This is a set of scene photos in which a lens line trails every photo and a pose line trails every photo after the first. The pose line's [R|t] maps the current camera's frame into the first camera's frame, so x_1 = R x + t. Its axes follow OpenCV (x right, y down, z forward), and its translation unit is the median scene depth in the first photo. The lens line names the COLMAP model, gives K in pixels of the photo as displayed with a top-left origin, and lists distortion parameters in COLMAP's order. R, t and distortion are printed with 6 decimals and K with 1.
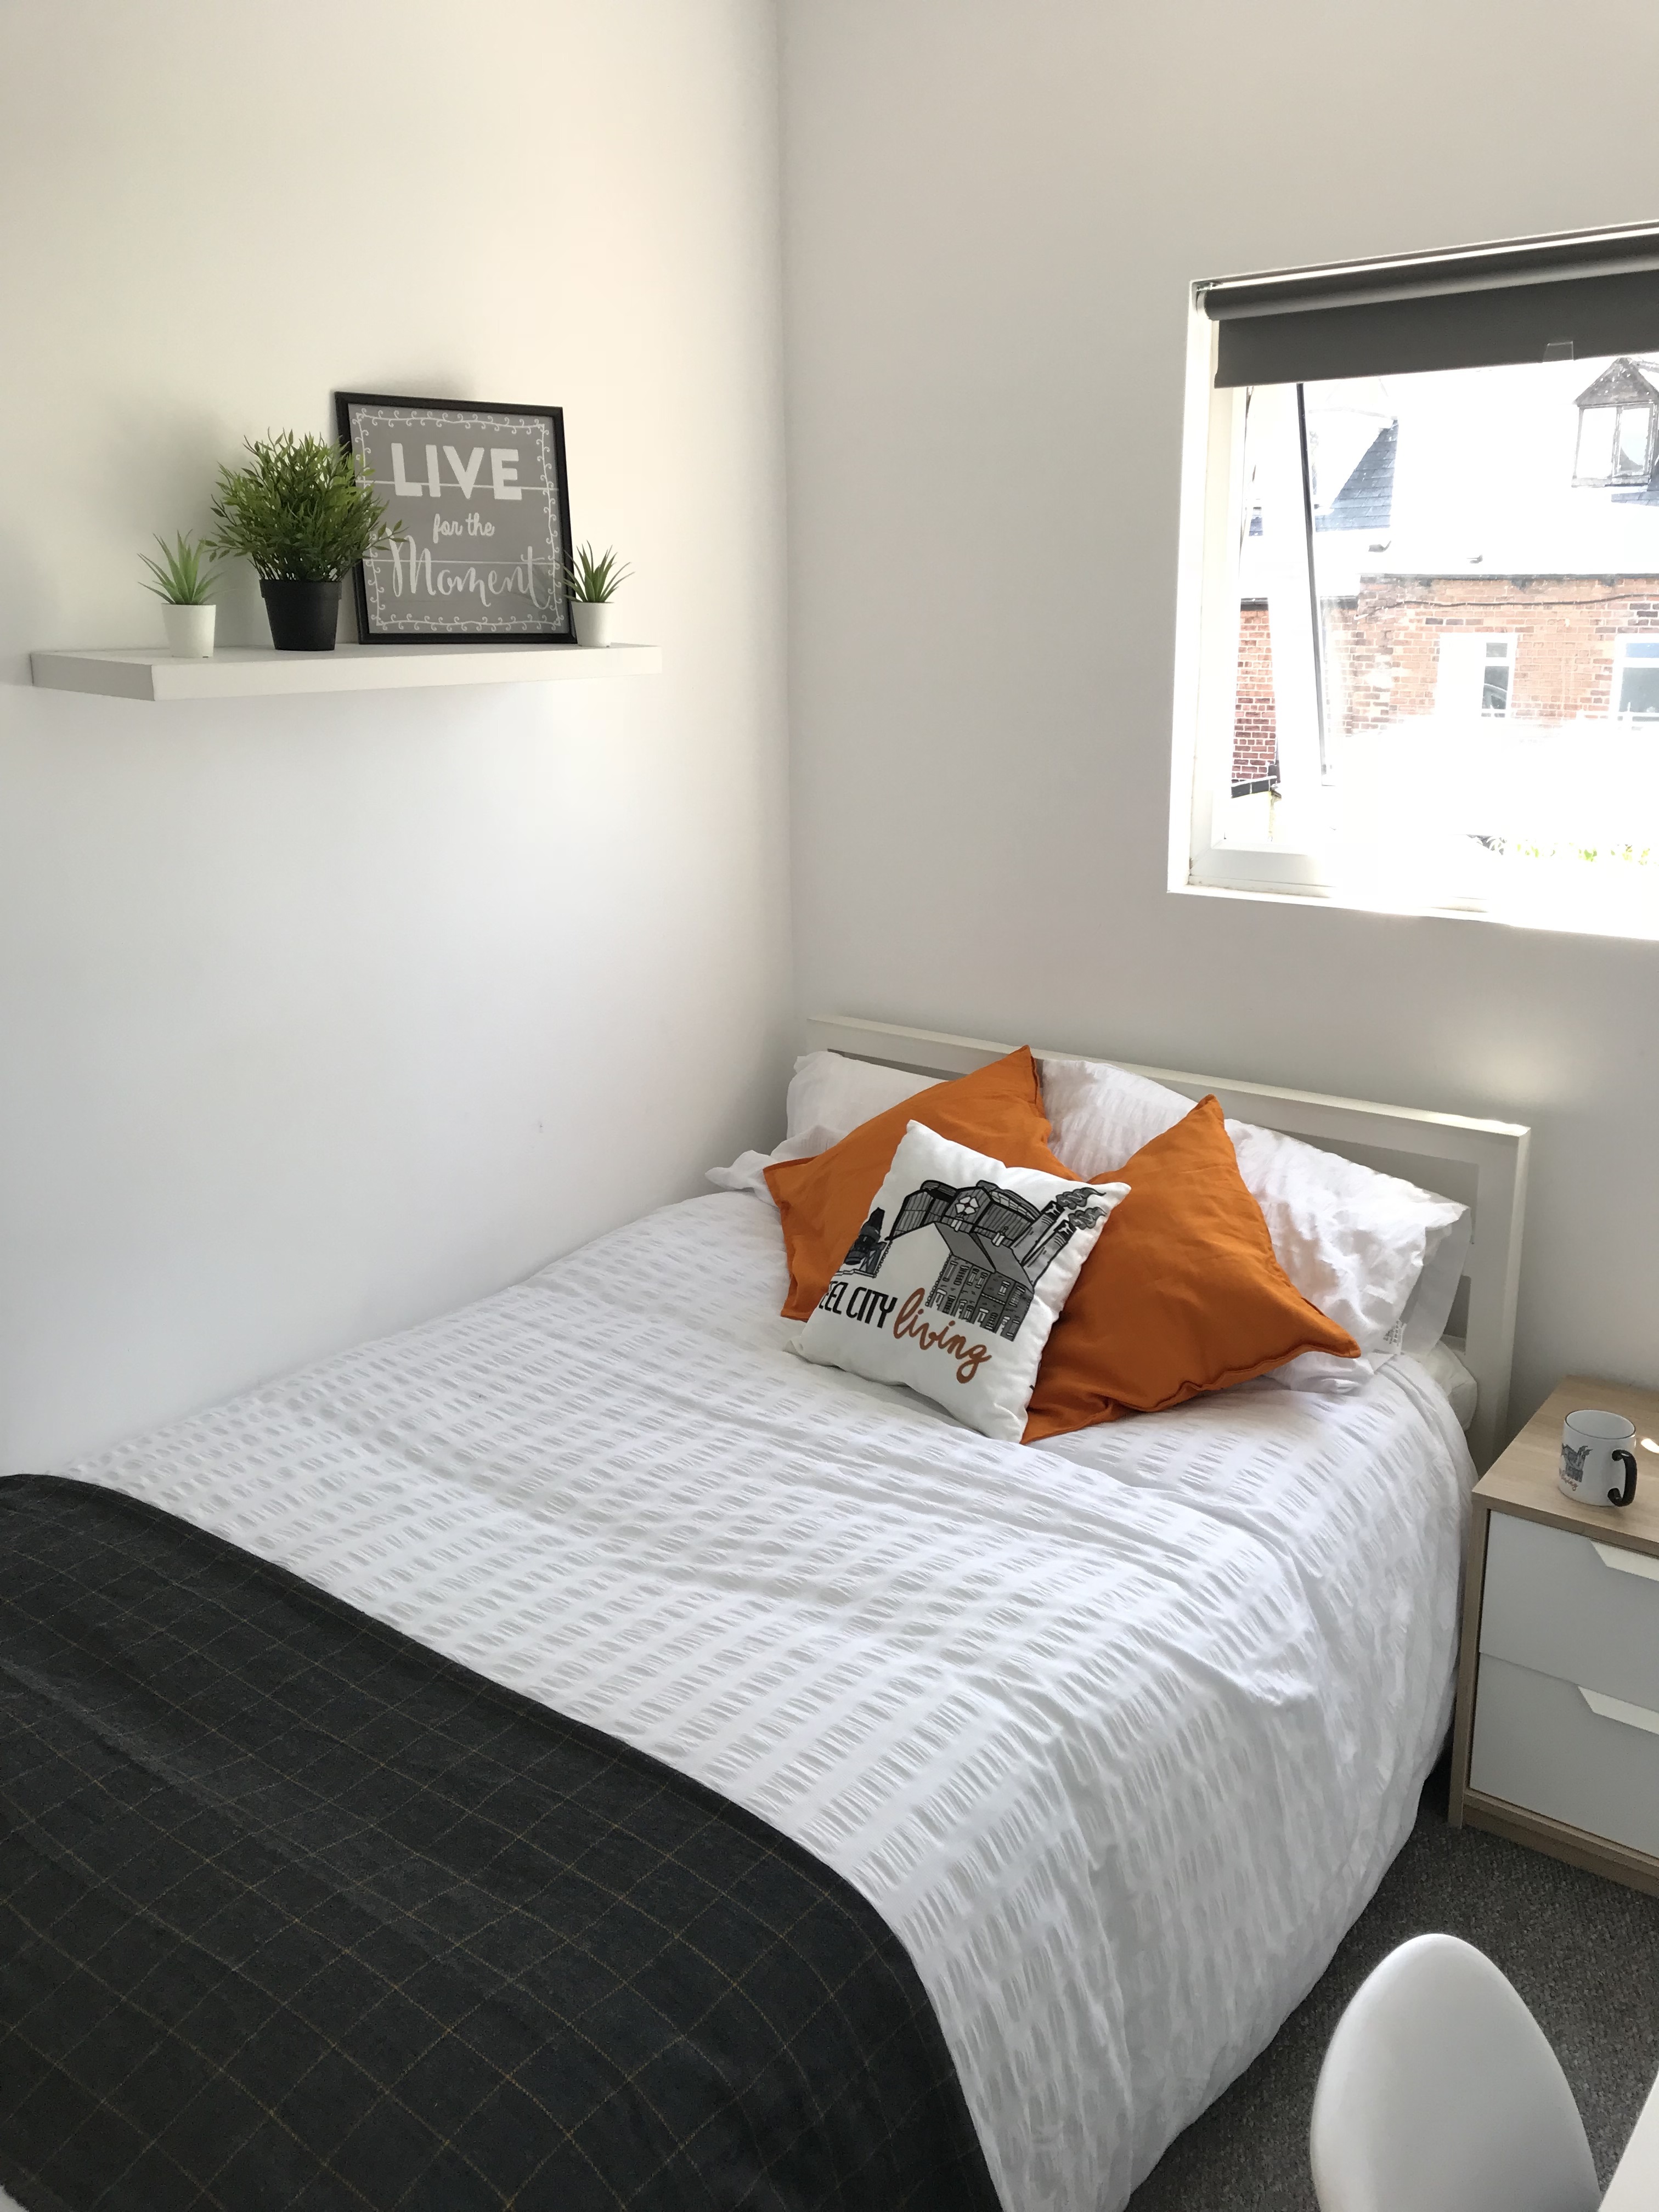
lens RADIAL K [[1805.4, 0, 818.6], [0, 1805.4, 1096.1], [0, 0, 1]] dist [0.061316, -0.023493]
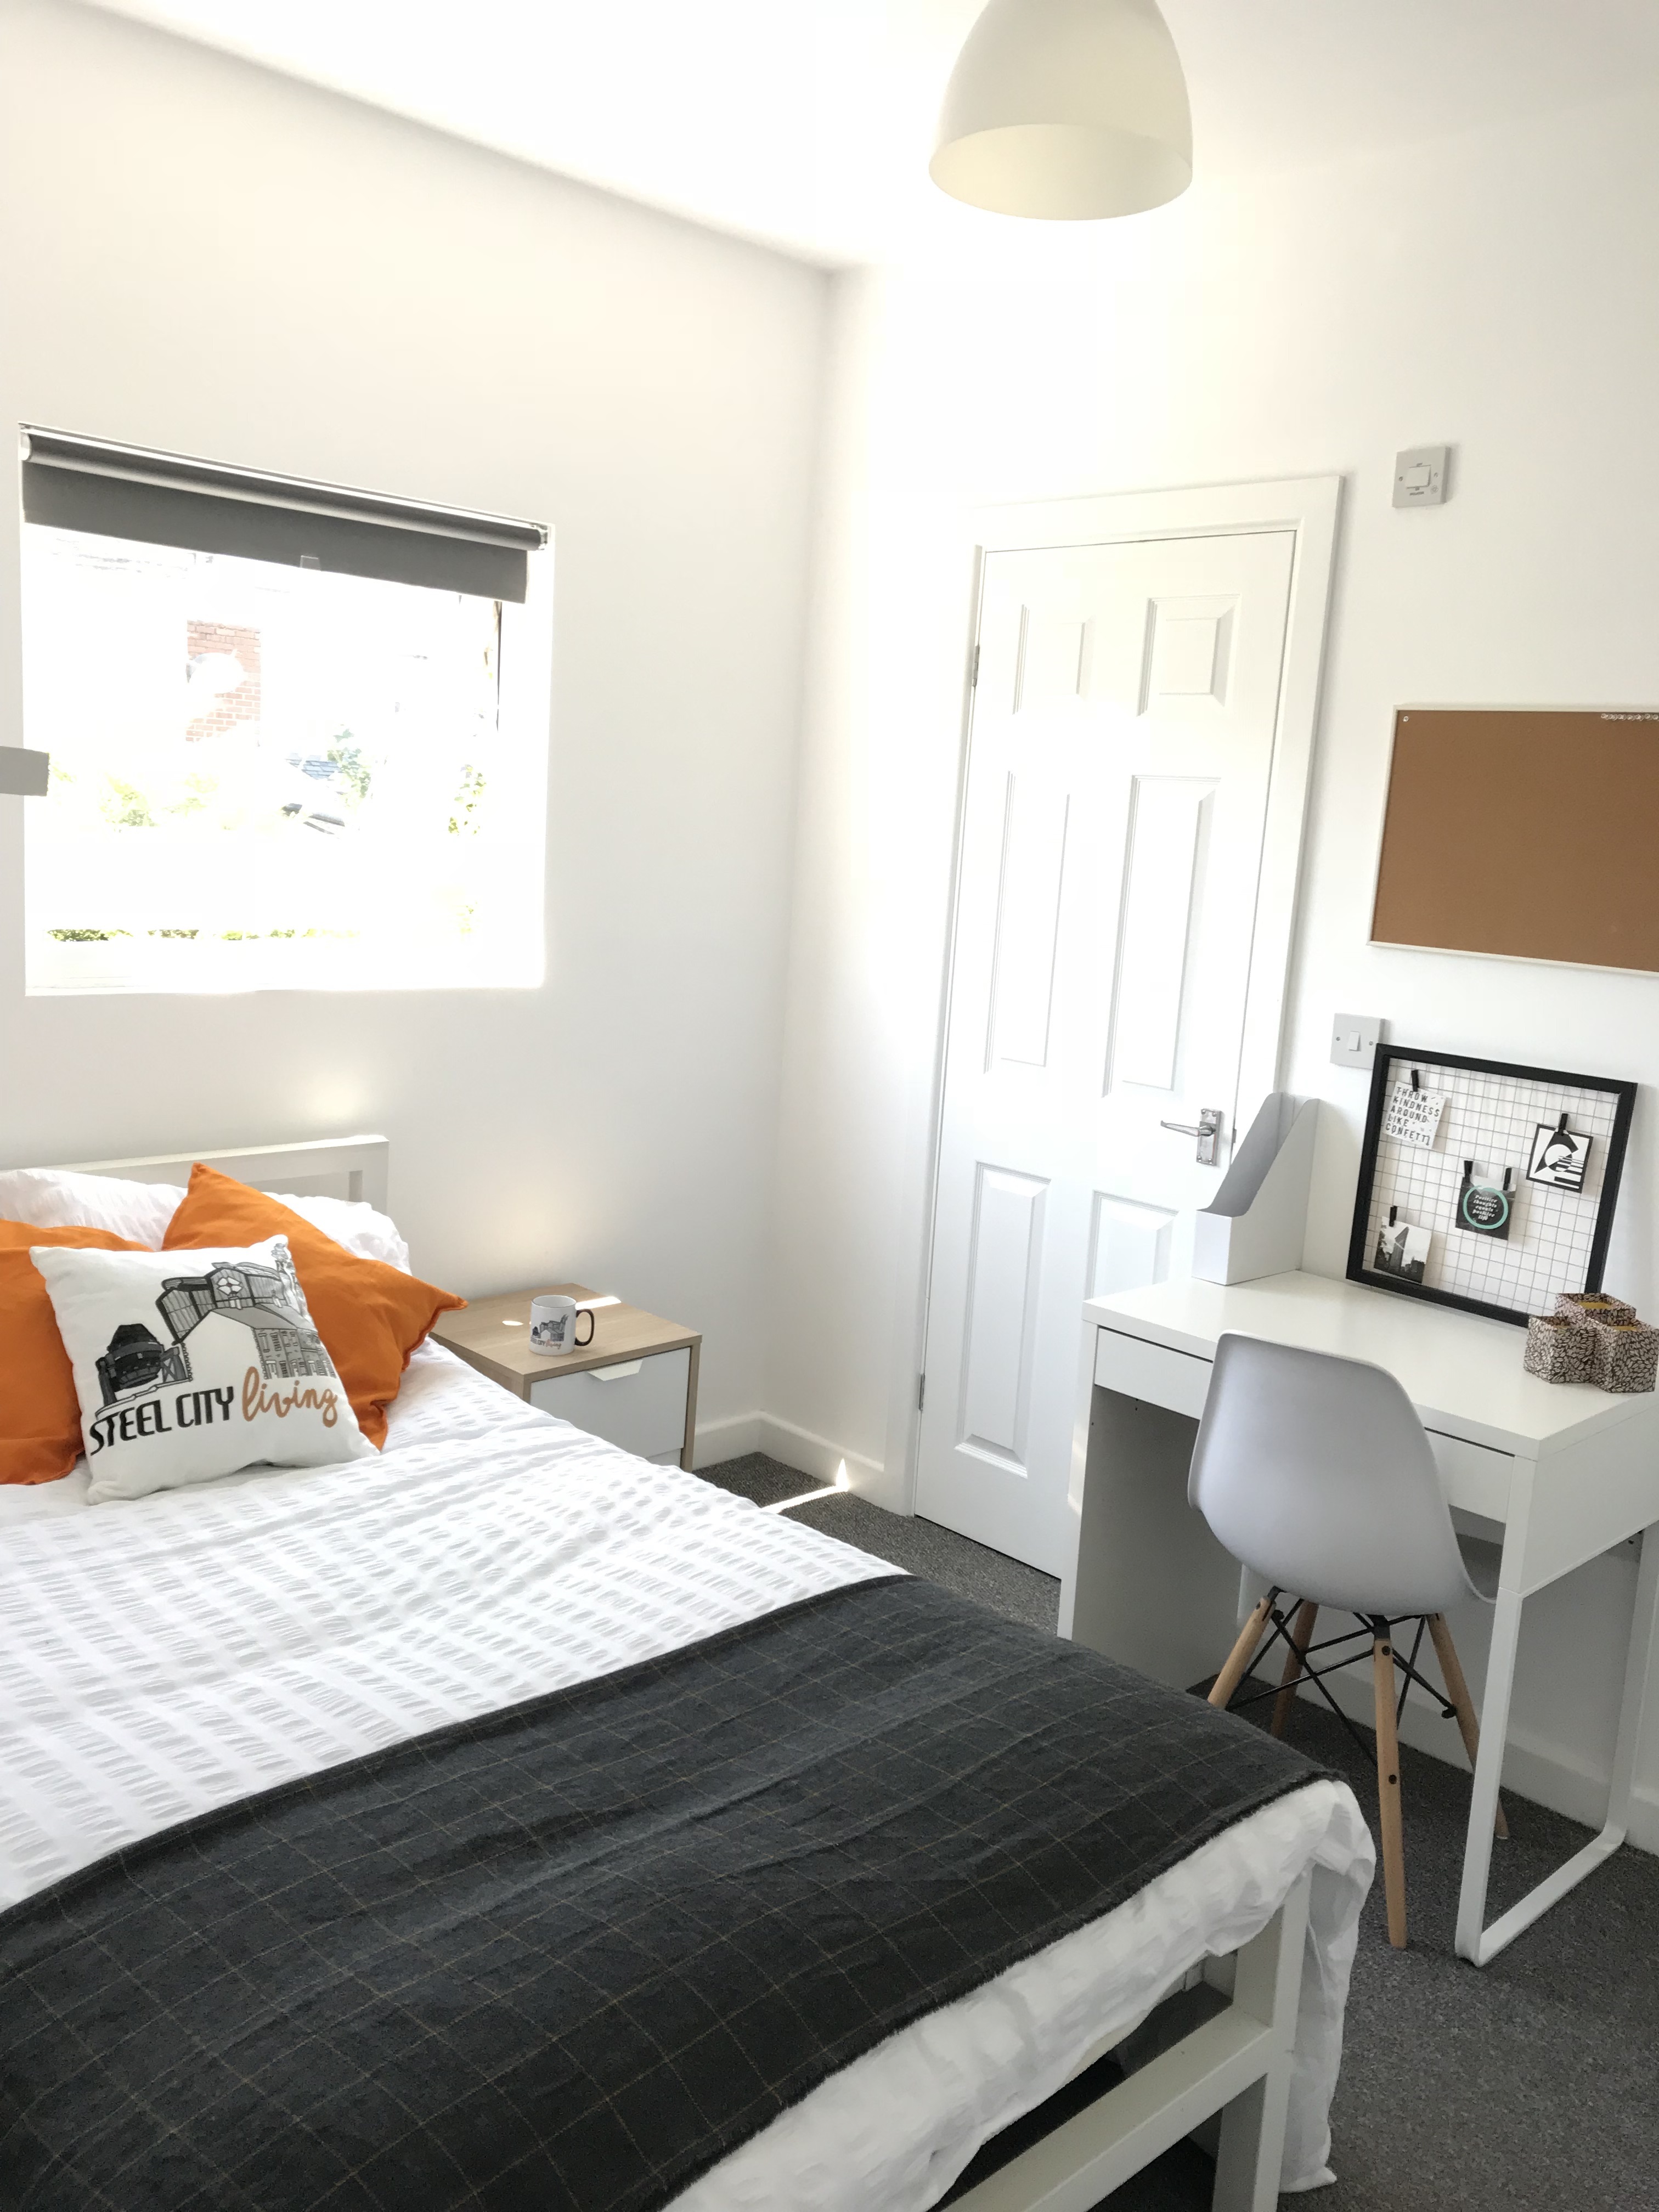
lens RADIAL K [[1805.4, 0, 832.3], [0, 1805.4, 1124.3], [0, 0, 1]] dist [0.061316, -0.023493]
pose [[0.154284, -0.157740, 0.975354, -0.908596], [0.209690, 0.969913, 0.123691, -0.090696], [-0.965519, 0.185438, 0.182718, 0.464940]]
